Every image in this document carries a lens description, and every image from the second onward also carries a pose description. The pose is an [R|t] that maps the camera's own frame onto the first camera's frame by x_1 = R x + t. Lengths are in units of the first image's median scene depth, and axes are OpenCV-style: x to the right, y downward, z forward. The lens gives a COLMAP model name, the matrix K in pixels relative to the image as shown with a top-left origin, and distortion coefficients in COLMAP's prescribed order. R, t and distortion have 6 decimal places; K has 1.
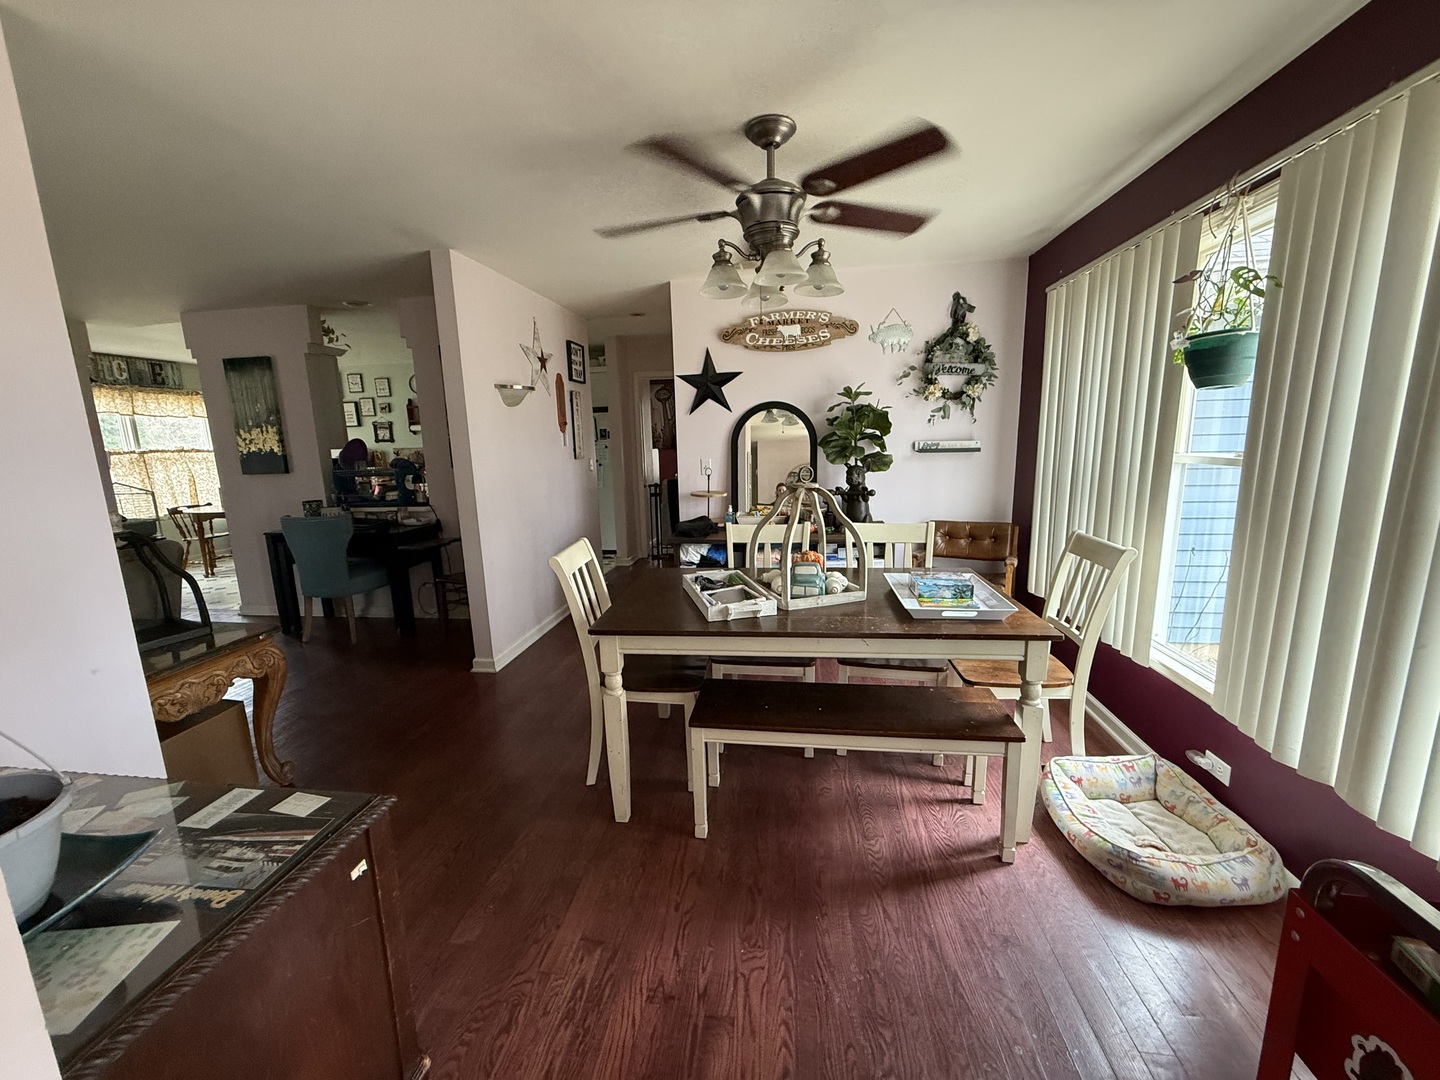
lens RADIAL K [[571.1, 0, 715.3], [0, 571.1, 541.6], [0, 0, 1]] dist [-0.000167, -0.000385]
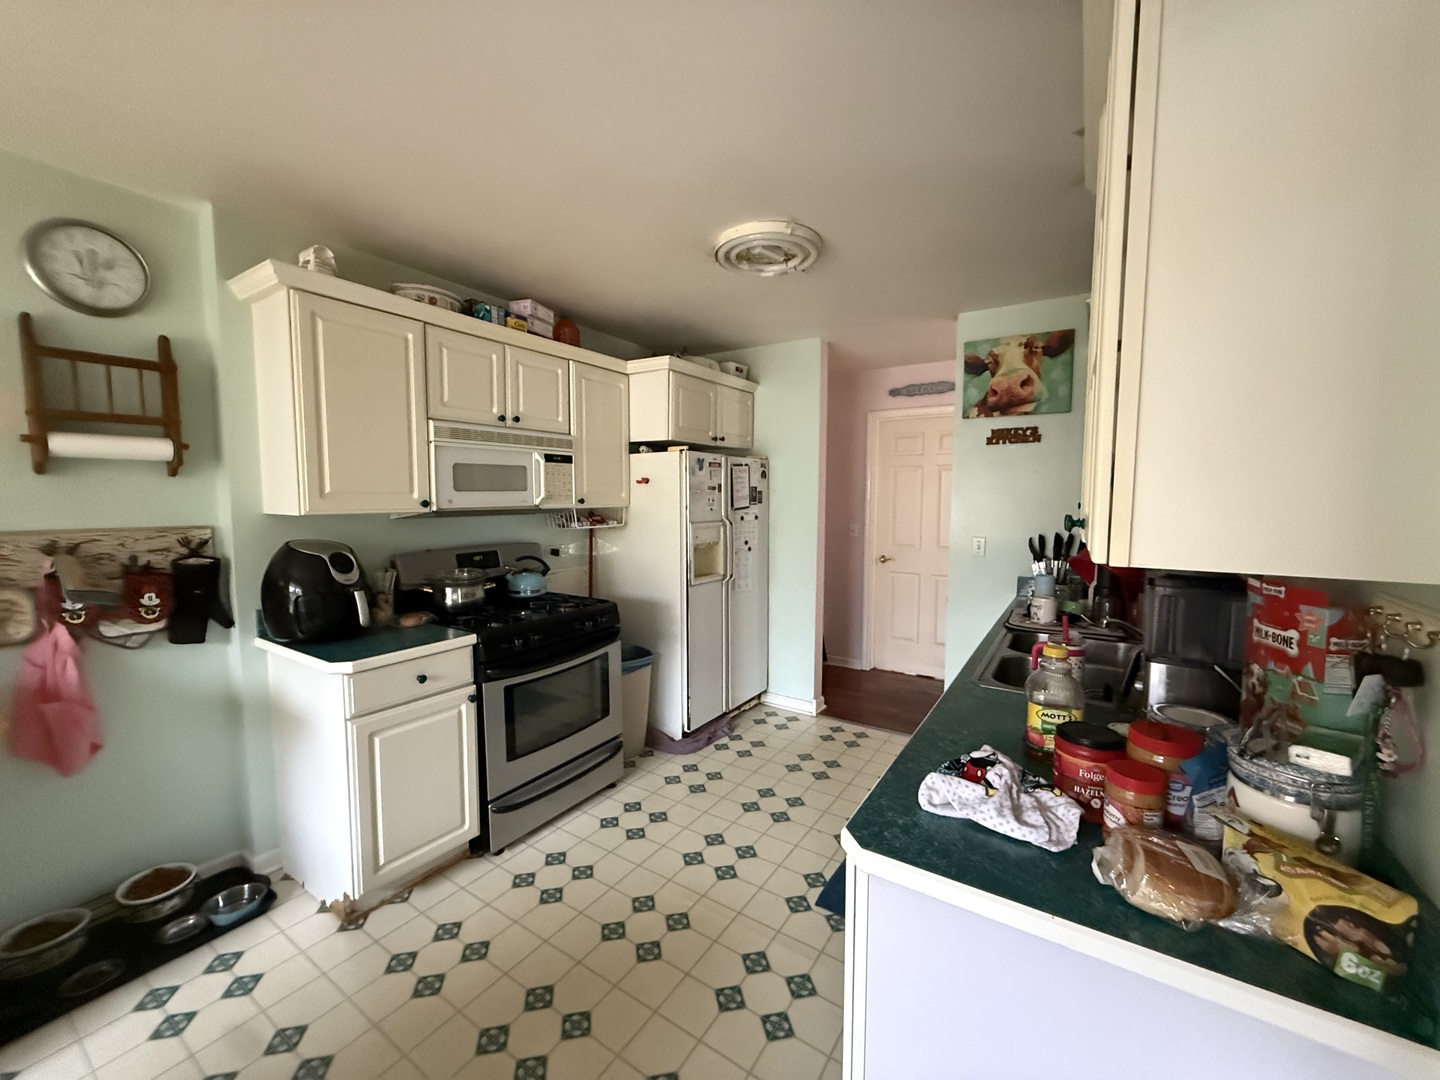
lens RADIAL K [[571.1, 0, 715.3], [0, 571.1, 541.6], [0, 0, 1]] dist [-0.000167, -0.000385]
pose [[0.431601, -0.047747, 0.900800, -1.008458], [0.151733, 0.988213, -0.020319, -0.188800], [-0.889212, 0.145451, 0.433759, 1.094009]]
